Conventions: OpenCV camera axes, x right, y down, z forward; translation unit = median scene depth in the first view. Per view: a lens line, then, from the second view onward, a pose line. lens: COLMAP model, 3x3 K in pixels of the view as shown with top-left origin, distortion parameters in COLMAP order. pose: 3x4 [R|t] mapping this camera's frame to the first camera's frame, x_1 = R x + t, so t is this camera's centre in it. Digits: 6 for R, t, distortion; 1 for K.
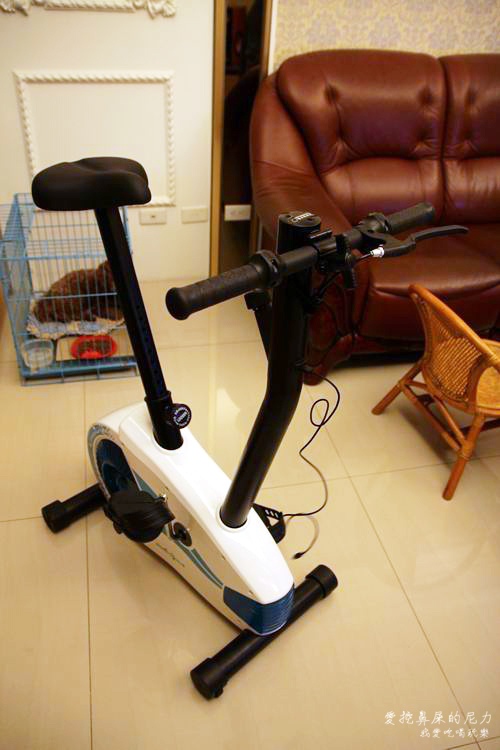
lens RADIAL K [[590.9, 0, 244.9], [0, 590.9, 386.4], [0, 0, 1]] dist [-0.099575, 0.079050]
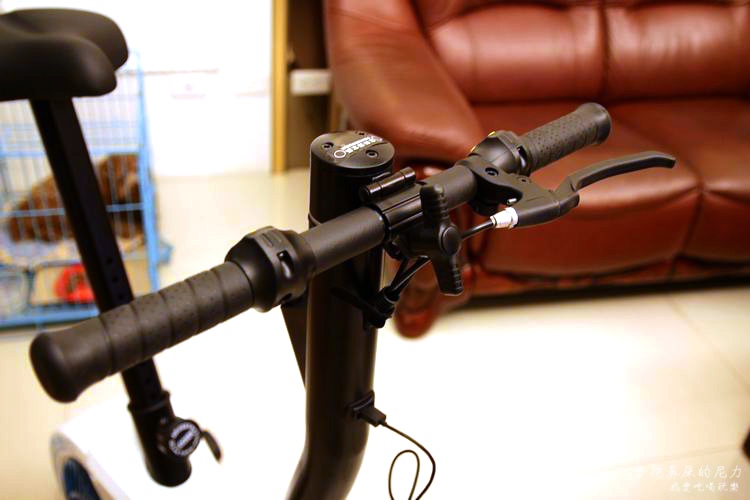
lens RADIAL K [[756.2, 0, 365.0], [0, 756.2, 256.0], [0, 0, 1]] dist [-0.010402, 0.000000]
pose [[0.999543, 0.002290, 0.030131, 0.031783], [-0.000986, 0.999065, -0.043220, -0.061565], [-0.030201, 0.043171, 0.998611, 0.129513]]
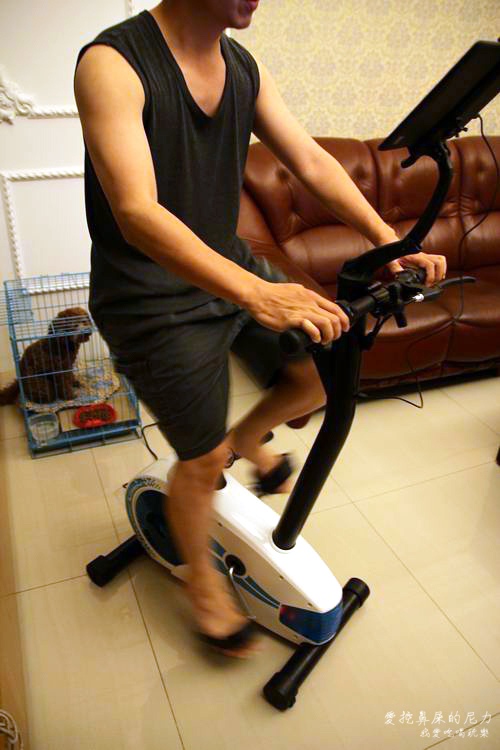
lens RADIAL K [[590.9, 0, 245.5], [0, 590.9, 380.6], [0, 0, 1]] dist [-0.099575, 0.079050]
pose [[0.984265, -0.103074, 0.143521, -0.138665], [0.120144, 0.985976, -0.115833, 0.026489], [-0.129569, 0.131253, 0.982845, -0.089268]]
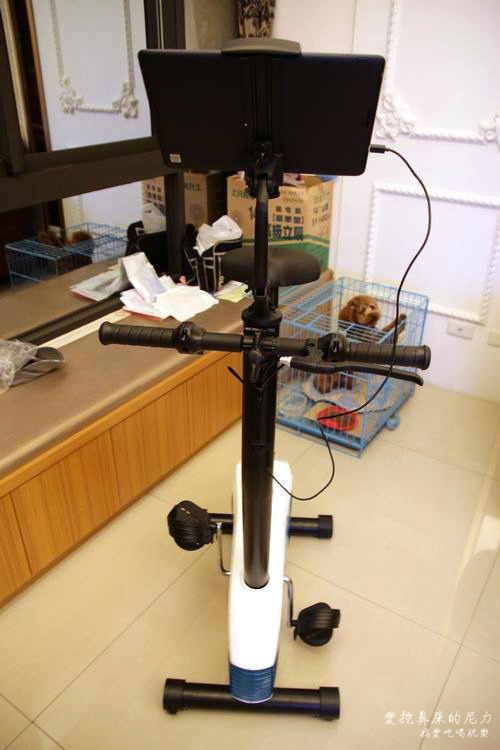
lens RADIAL K [[590.9, 0, 252.1], [0, 590.9, 375.1], [0, 0, 1]] dist [-0.099575, 0.079050]
pose [[0.701171, 0.304872, -0.644525, 0.323841], [-0.419177, 0.907510, -0.026749, -0.045733], [0.576758, 0.288926, 0.764115, 0.042036]]
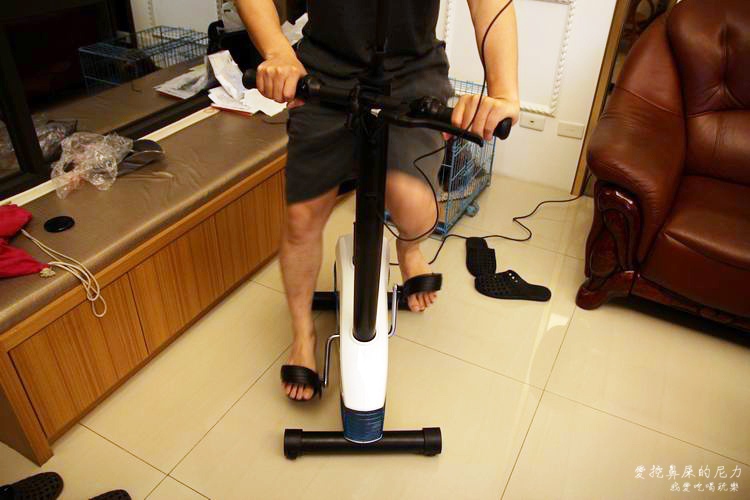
lens RADIAL K [[590.9, 0, 380.6], [0, 590.9, 247.5], [0, 0, 1]] dist [-0.099575, 0.079050]
pose [[0.771734, 0.334626, -0.540788, 0.349978], [-0.384867, 0.922716, 0.021727, 0.012325], [0.506264, 0.191364, 0.840878, -0.013141]]
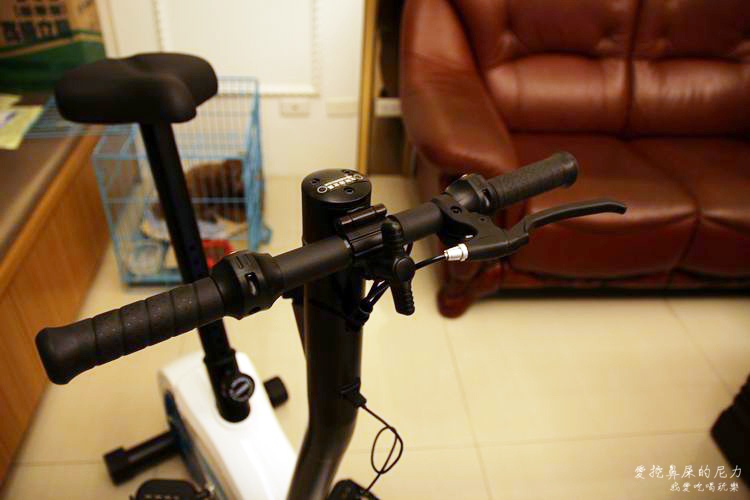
lens RADIAL K [[590.9, 0, 370.1], [0, 590.9, 249.2], [0, 0, 1]] dist [-0.099575, 0.079050]
pose [[0.992613, 0.074992, -0.095376, 0.071982], [-0.077139, 0.996839, -0.019026, -0.078499], [0.093648, 0.026243, 0.995259, 0.145842]]
